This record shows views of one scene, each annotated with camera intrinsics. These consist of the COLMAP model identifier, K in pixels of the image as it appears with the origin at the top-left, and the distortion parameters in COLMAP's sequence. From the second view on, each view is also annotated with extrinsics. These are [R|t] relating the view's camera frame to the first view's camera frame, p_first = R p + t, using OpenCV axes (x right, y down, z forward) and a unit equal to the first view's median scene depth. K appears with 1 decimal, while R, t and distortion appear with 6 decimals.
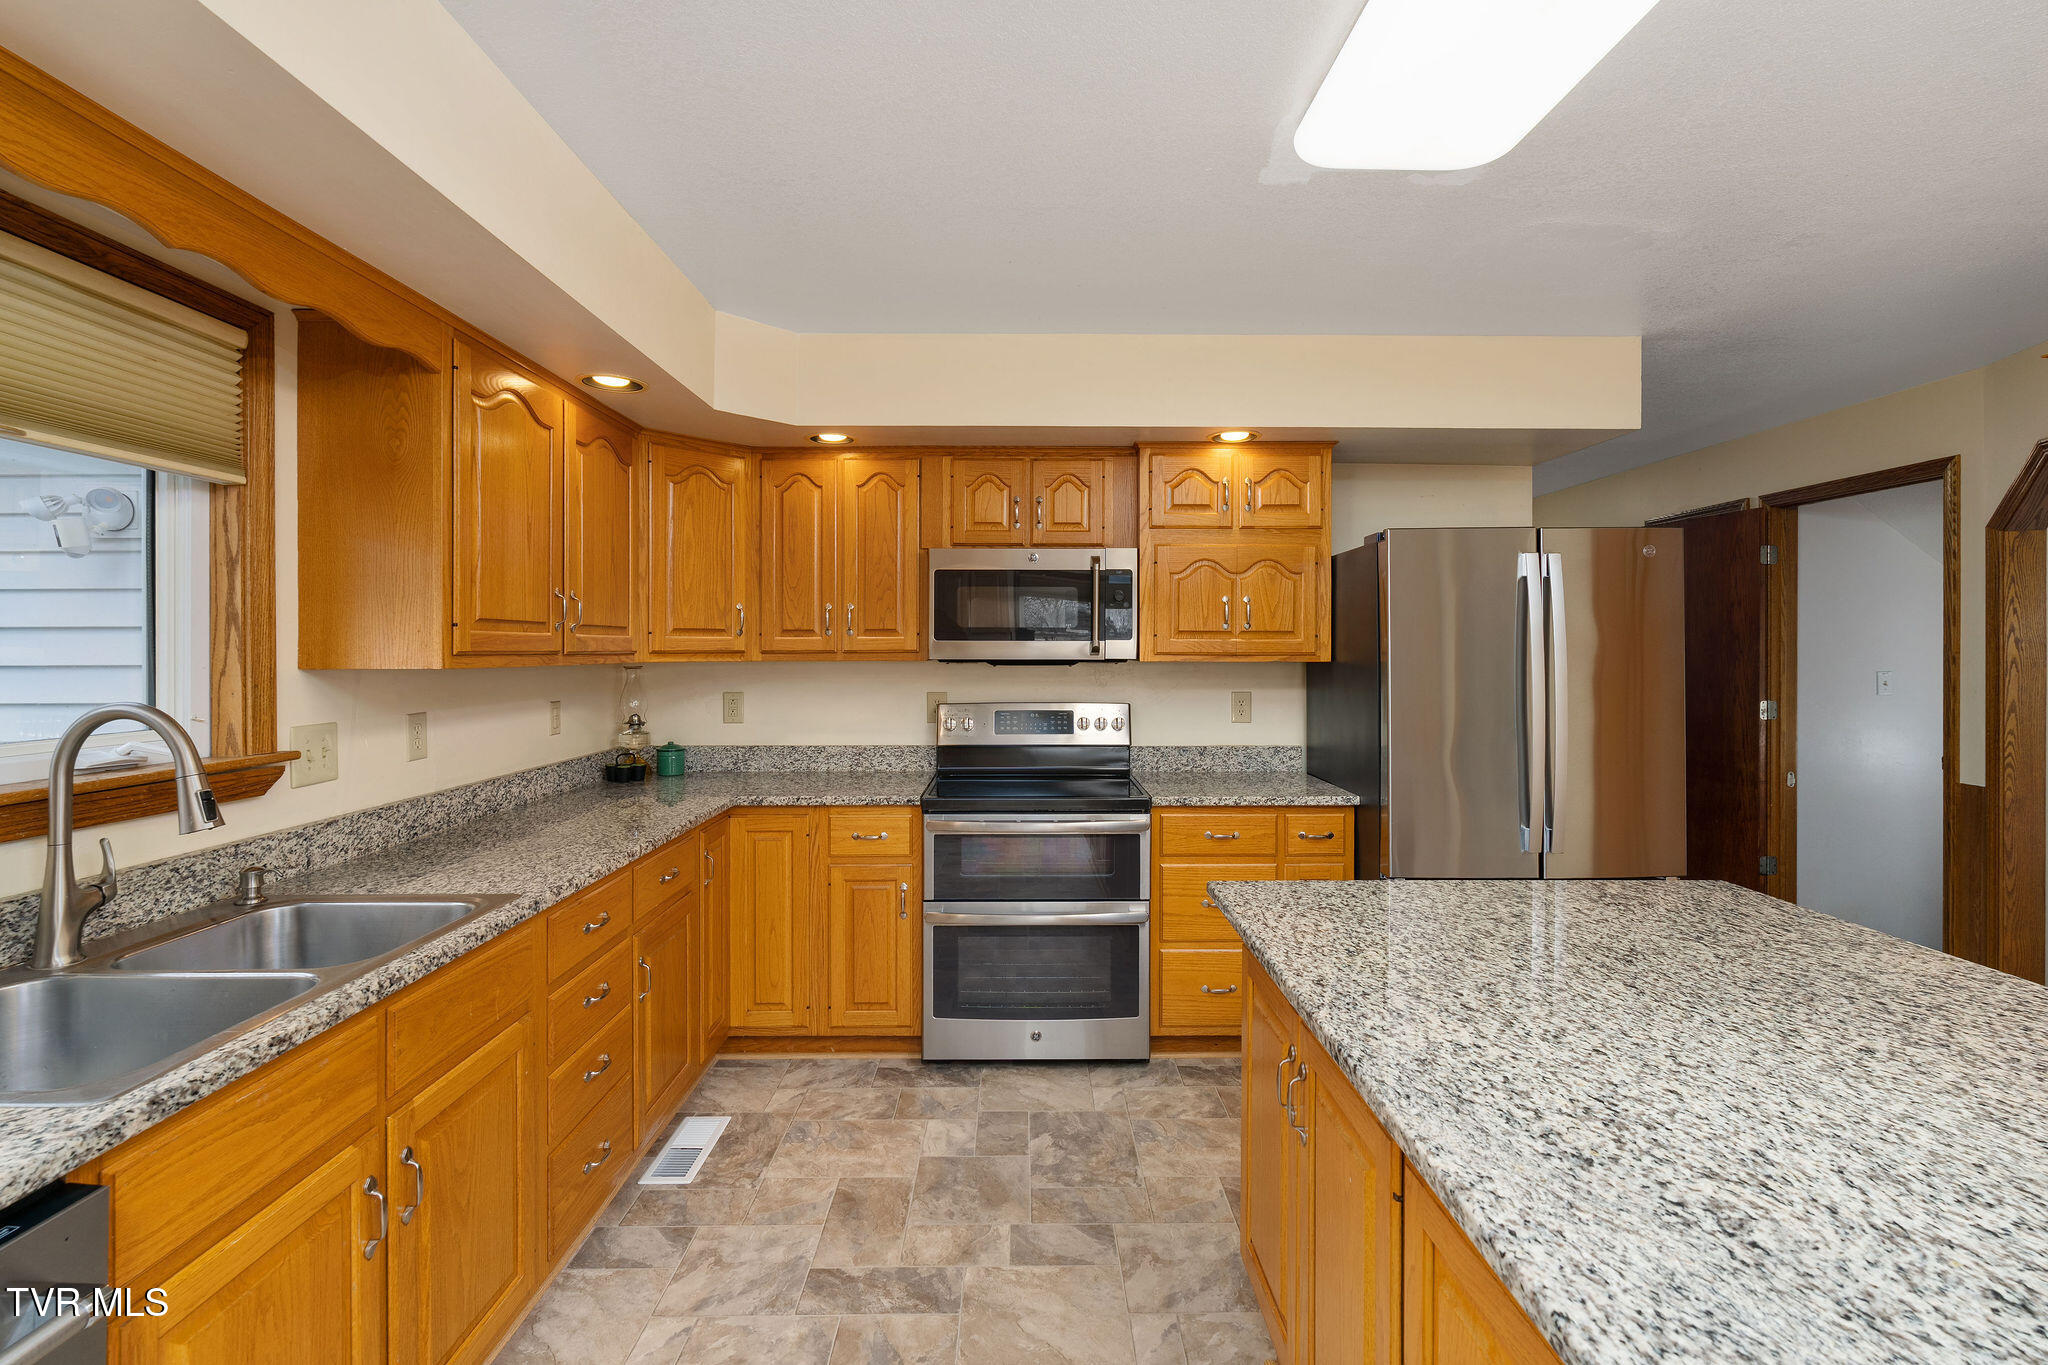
lens RADIAL K [[909.9, 0, 1029.0], [0, 909.9, 649.9], [0, 0, 1]] dist [-0.003508, -0.000043]
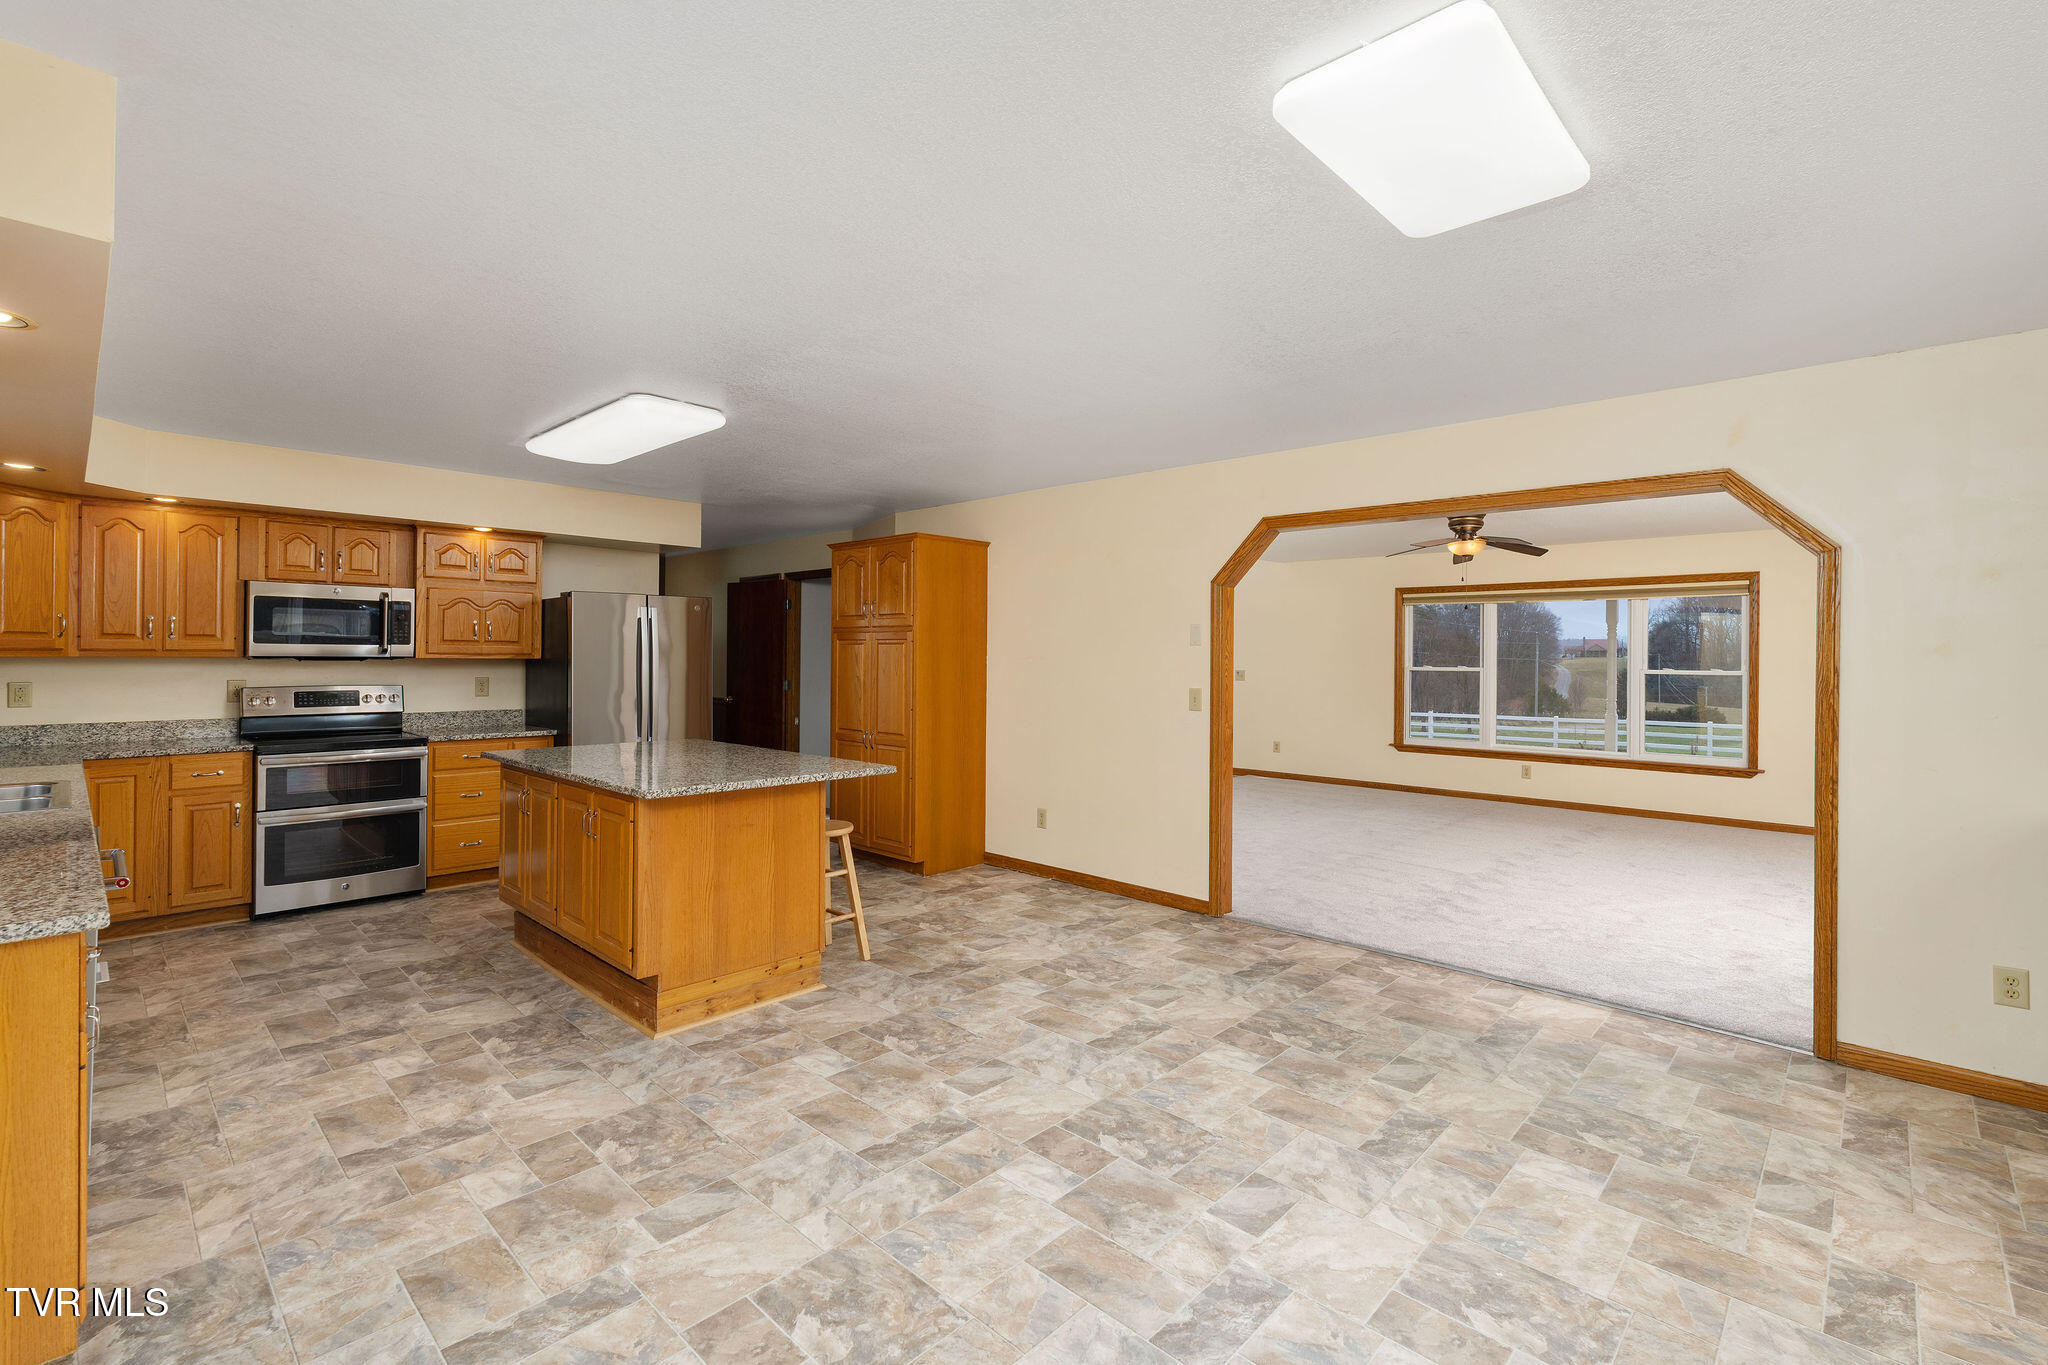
lens RADIAL K [[909.9, 0, 1025.0], [0, 909.9, 656.5], [0, 0, 1]] dist [-0.003508, -0.000043]
pose [[0.689974, 0.005021, 0.723816, -0.328627], [-0.008147, 0.999966, 0.000830, -0.000092], [-0.723788, -0.006469, 0.689992, -0.993102]]
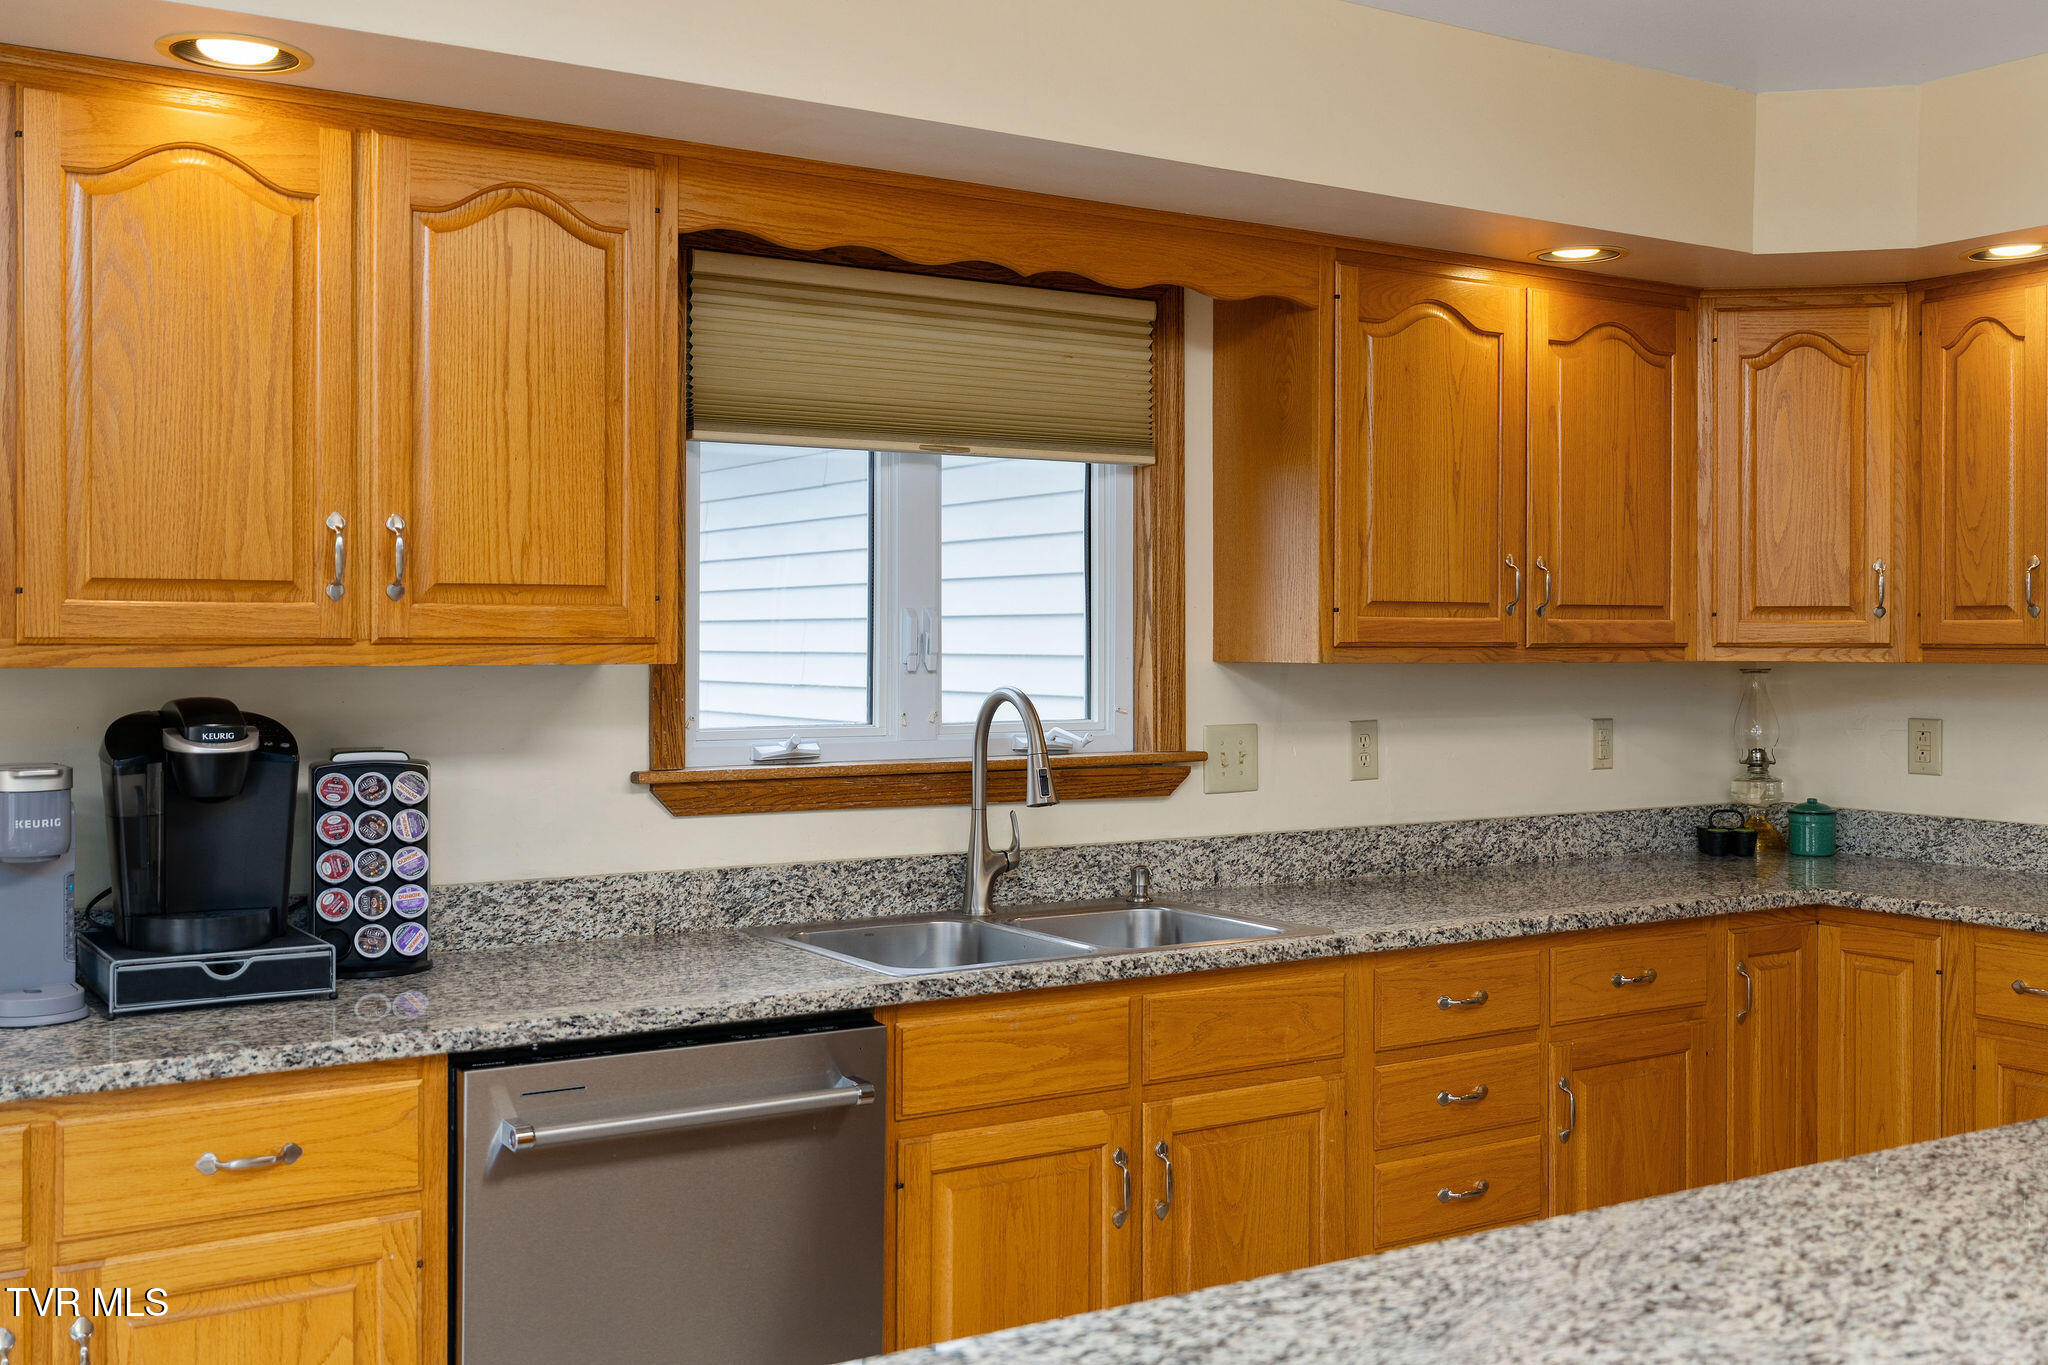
lens RADIAL K [[2043.7, 0, 1029.4], [0, 2043.7, 666.5], [0, 0, 1]] dist [-0.015833, 0.000000]
pose [[0.526221, 0.014230, -0.850229, 0.529862], [-0.003505, 0.999888, 0.014566, -0.001685], [0.850341, -0.004684, 0.526212, -0.138842]]
